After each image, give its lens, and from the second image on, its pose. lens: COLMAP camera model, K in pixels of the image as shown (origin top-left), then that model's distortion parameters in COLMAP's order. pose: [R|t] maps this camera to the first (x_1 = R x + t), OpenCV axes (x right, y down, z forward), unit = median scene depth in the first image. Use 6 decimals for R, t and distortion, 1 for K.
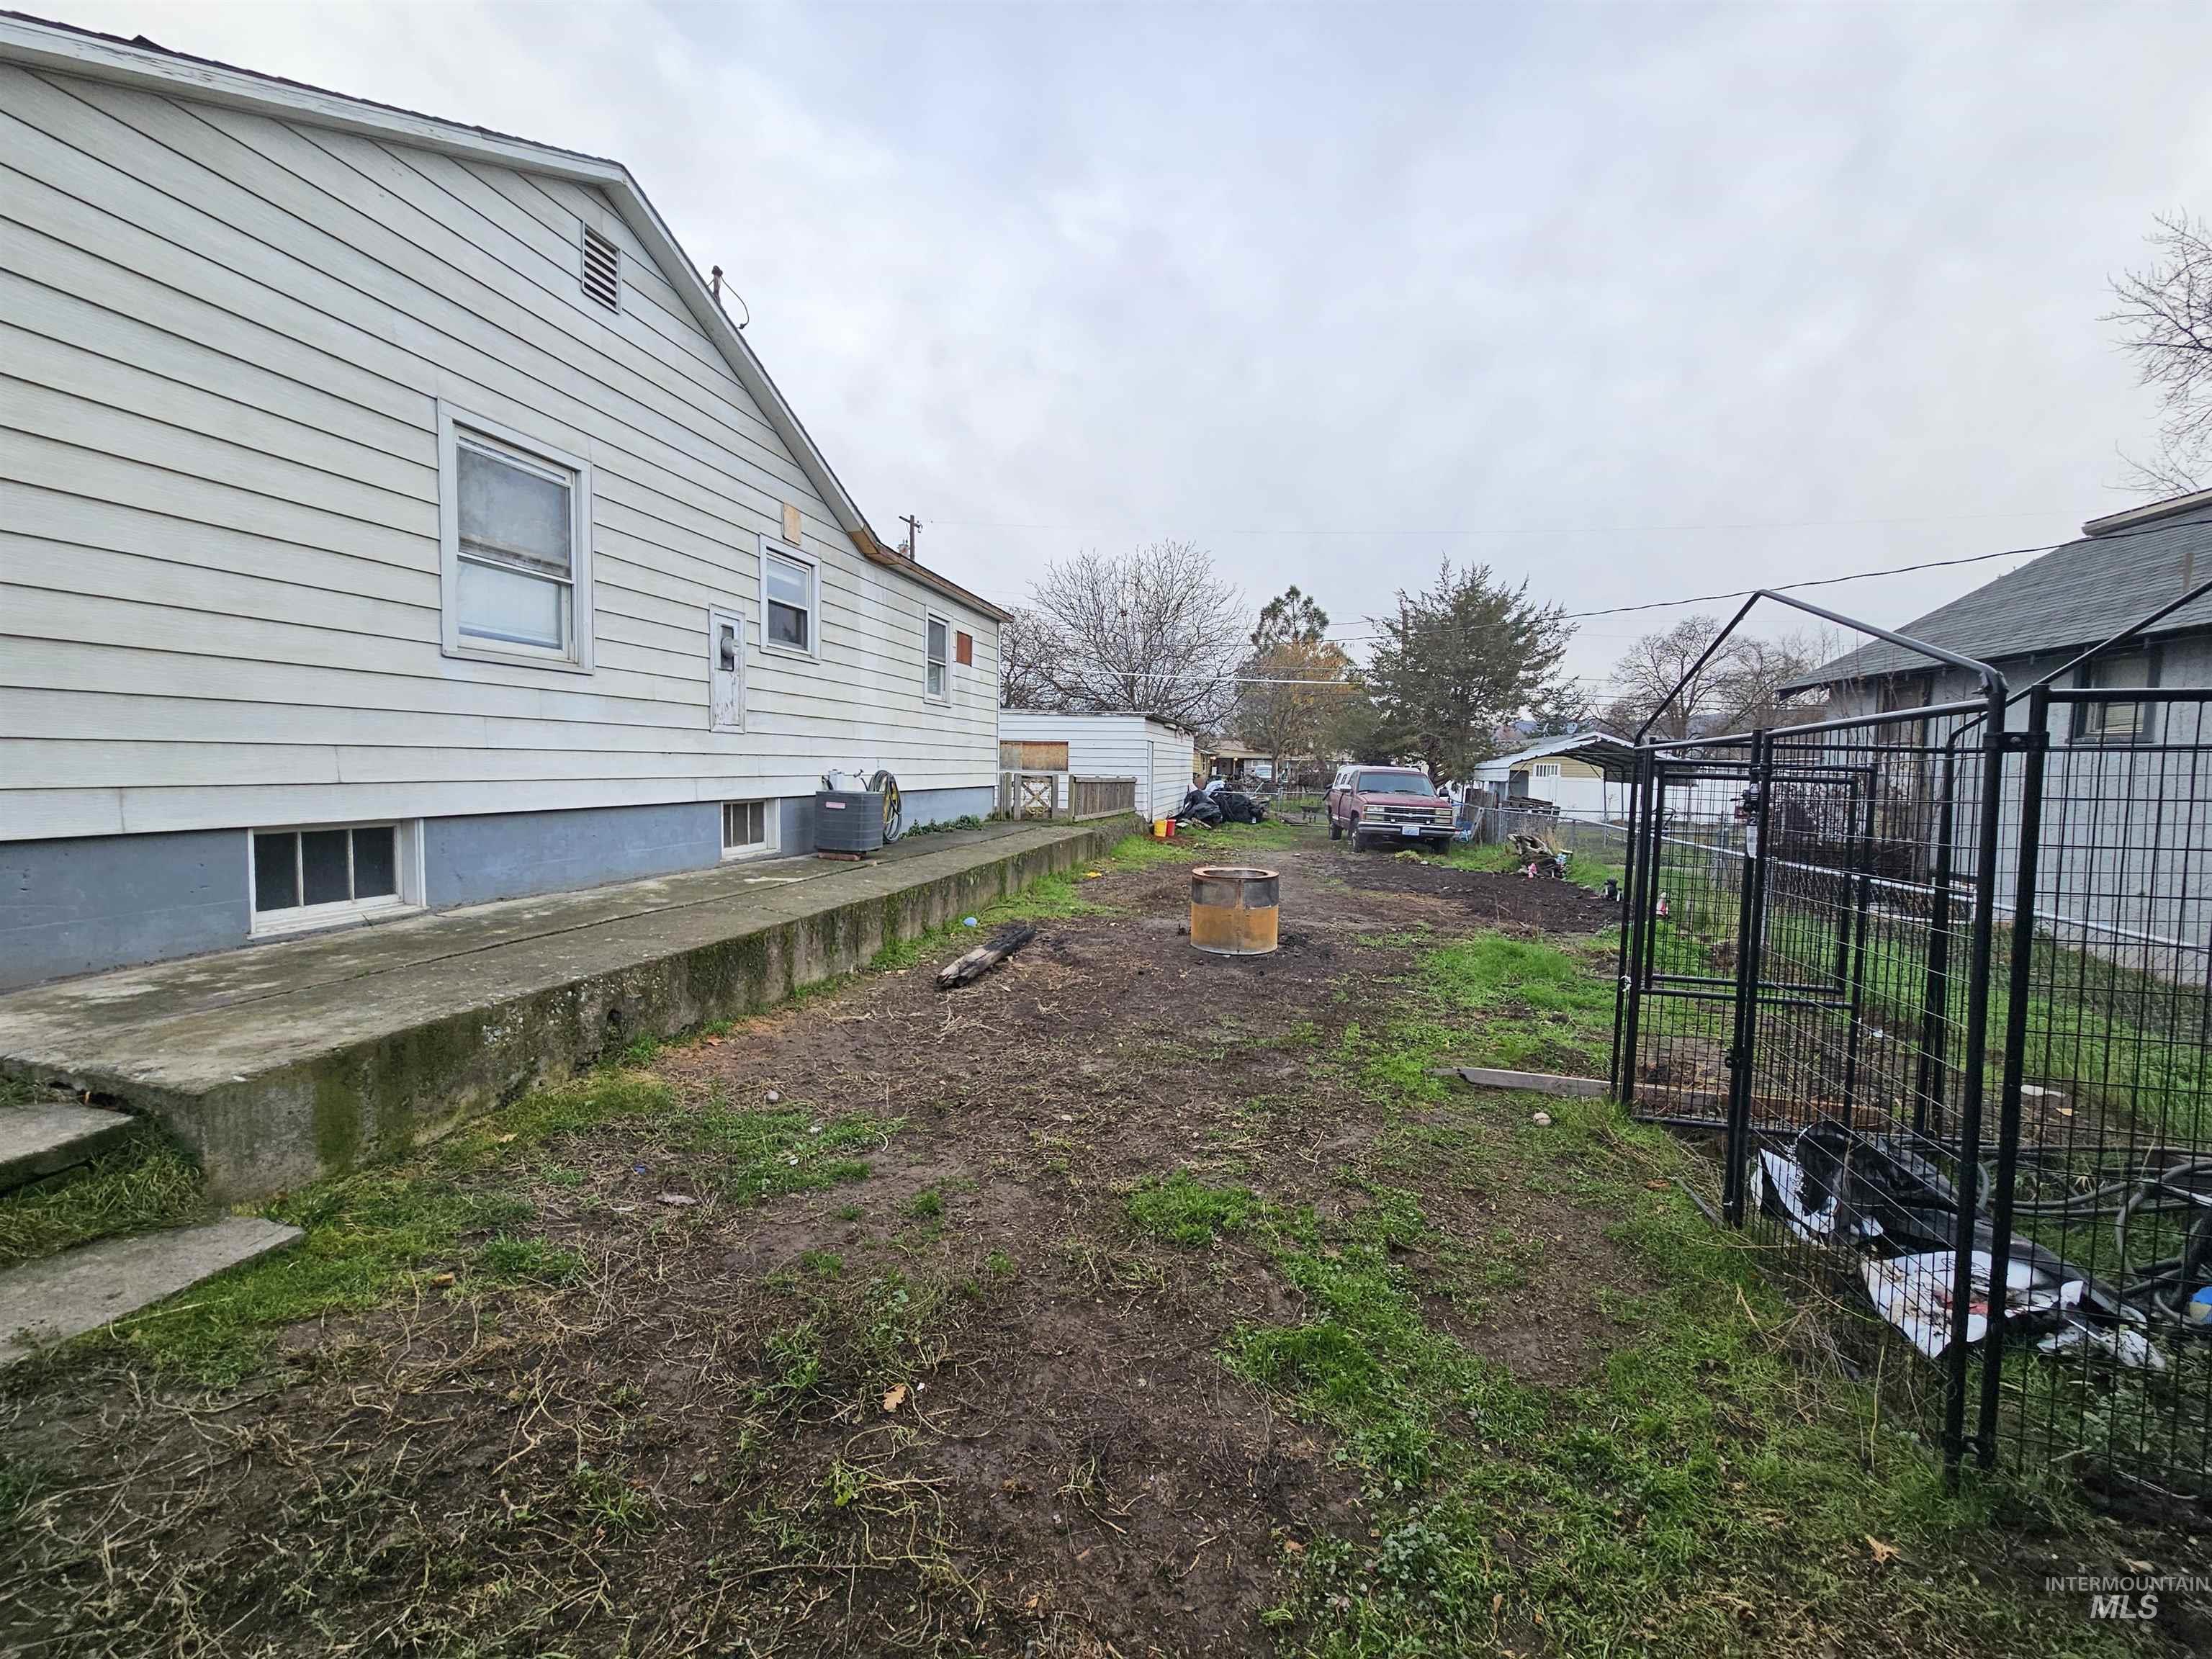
lens RADIAL K [[896.3, 0, 1097.4], [0, 896.3, 810.4], [0, 0, 1]] dist [-0.002630, 0.000616]
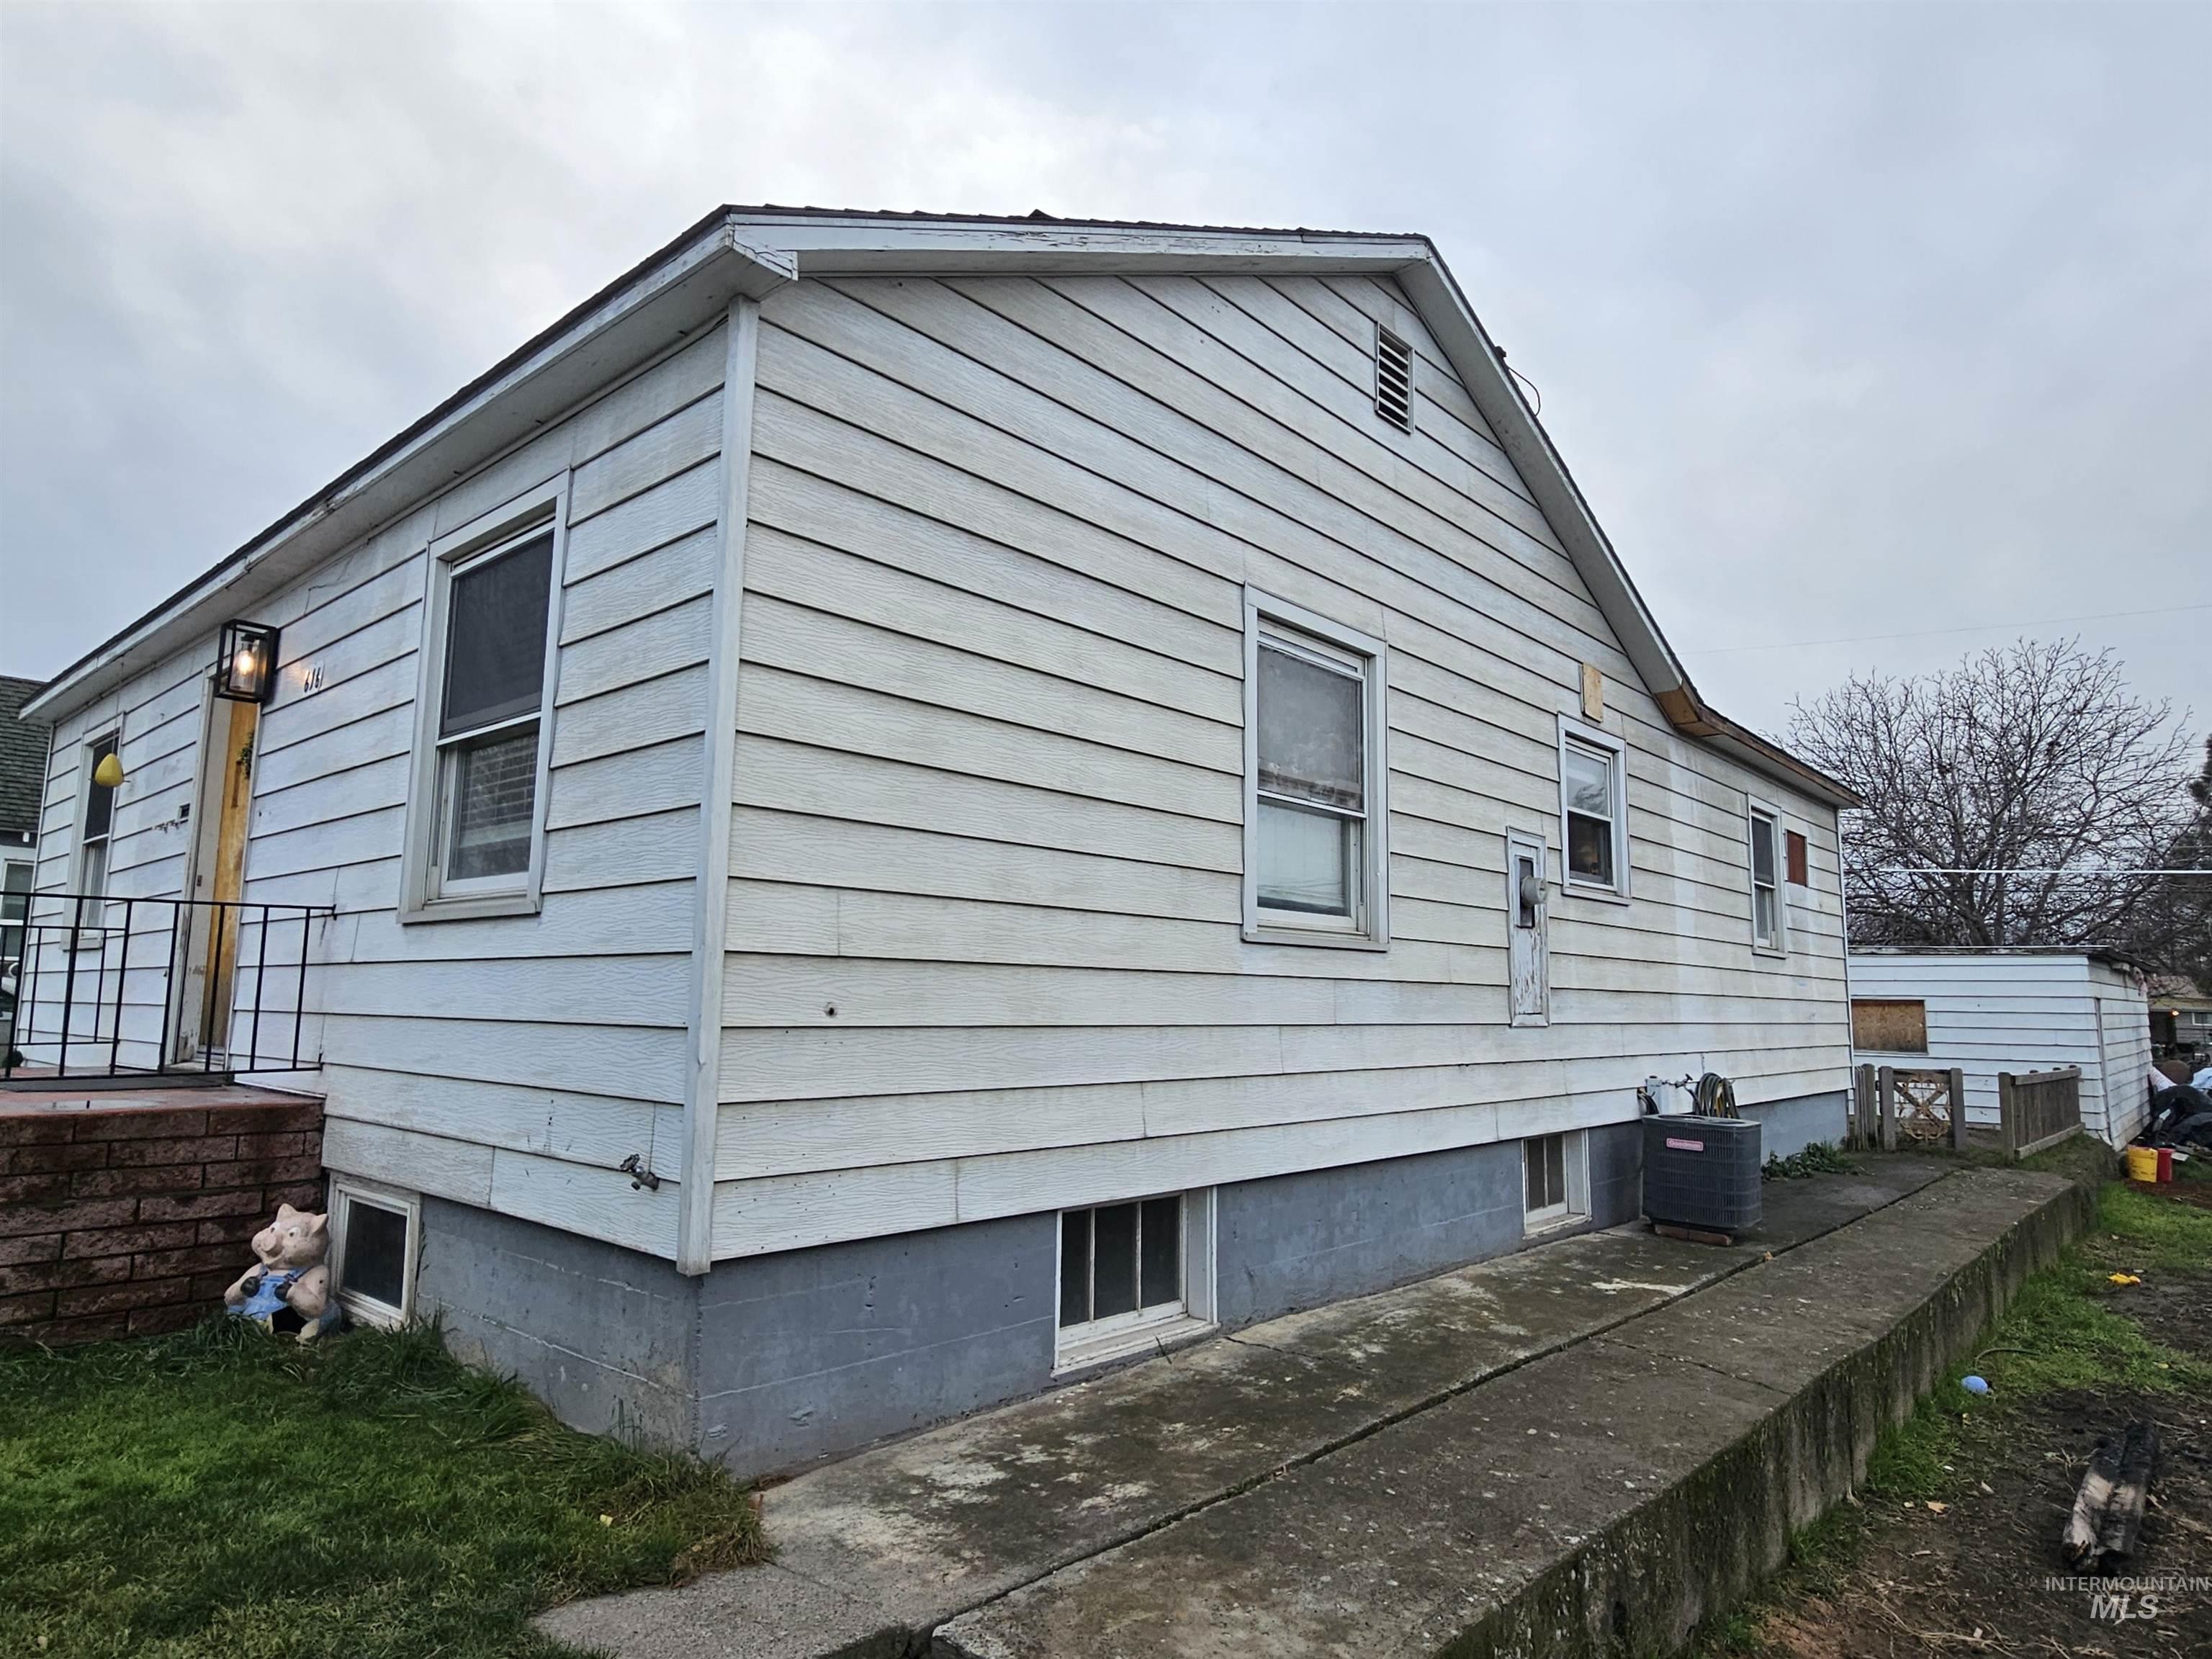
lens RADIAL K [[1305.0, 0, 1111.0], [0, 1305.0, 832.4], [0, 0, 1]] dist [-0.003173, 0.001912]
pose [[0.877175, -0.062660, -0.476066, -0.277953], [-0.027669, 0.983206, -0.180391, -0.058523], [0.479374, 0.171407, 0.860709, 0.064288]]
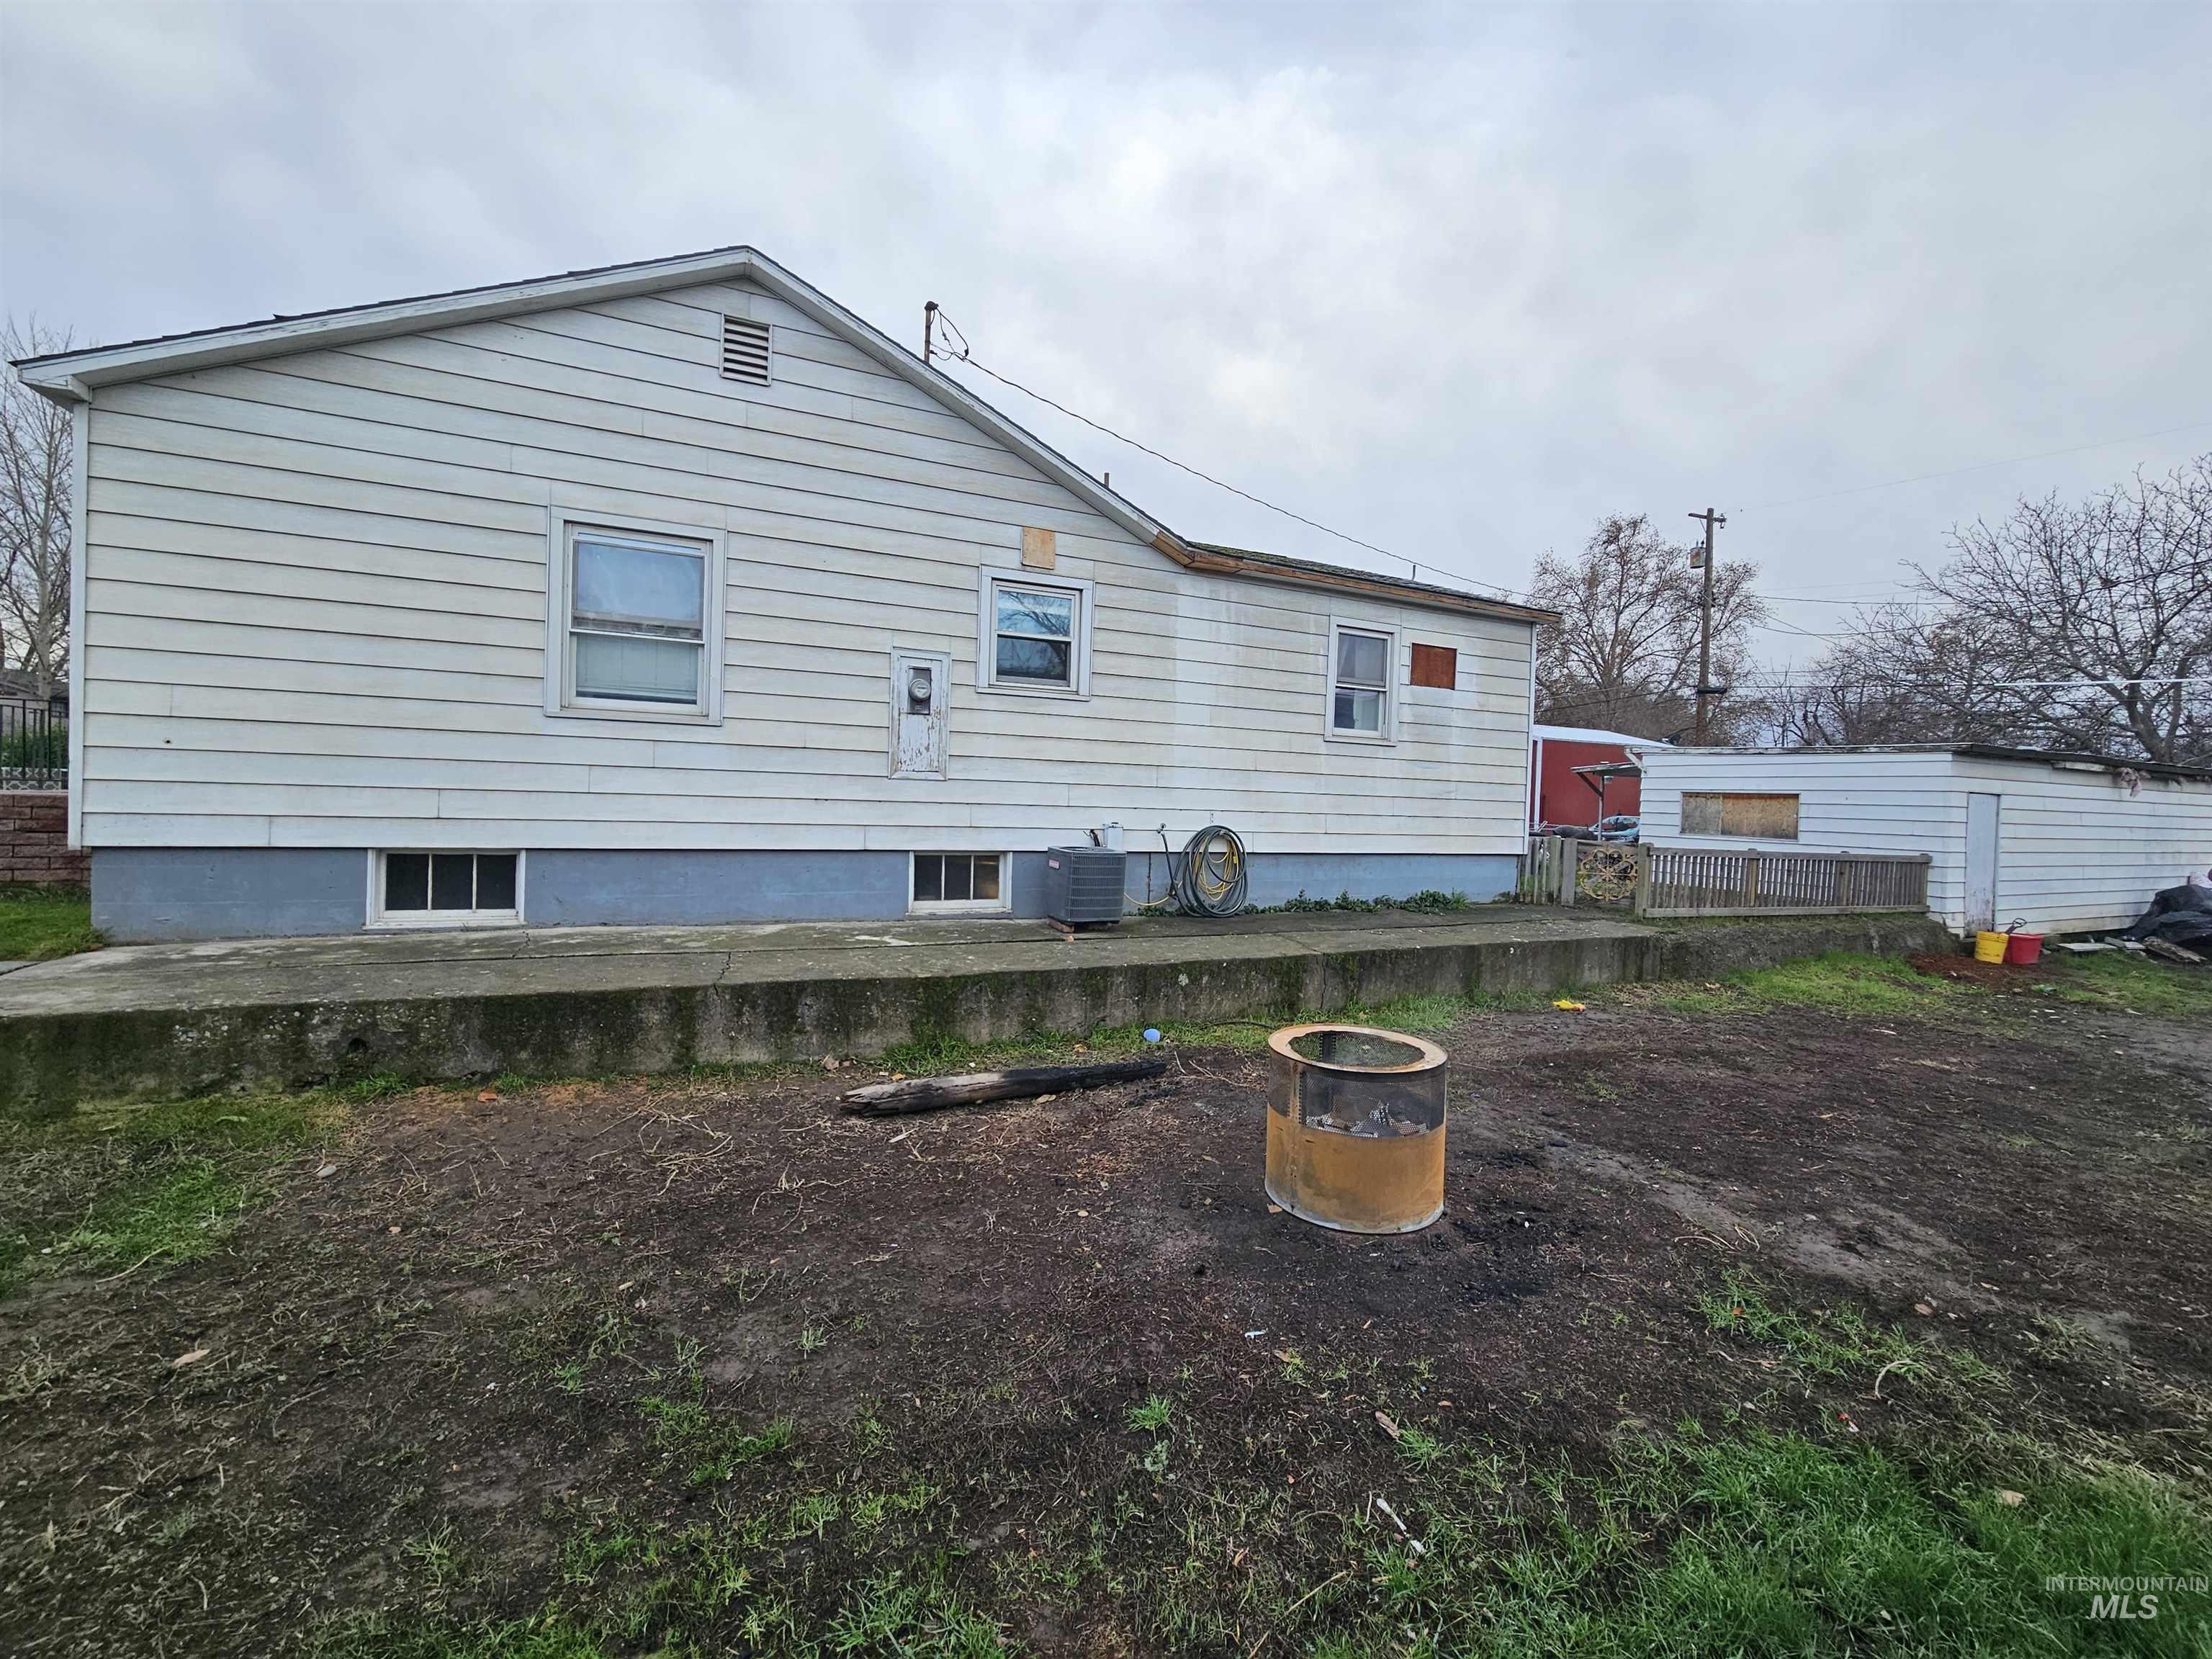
lens RADIAL K [[896.3, 0, 1104.7], [0, 896.3, 814.7], [0, 0, 1]] dist [-0.002630, 0.000616]
pose [[0.612606, 0.018321, -0.790176, 0.562306], [-0.062982, 0.997684, -0.025696, -0.046201], [0.787875, 0.065508, 0.612341, 0.707189]]
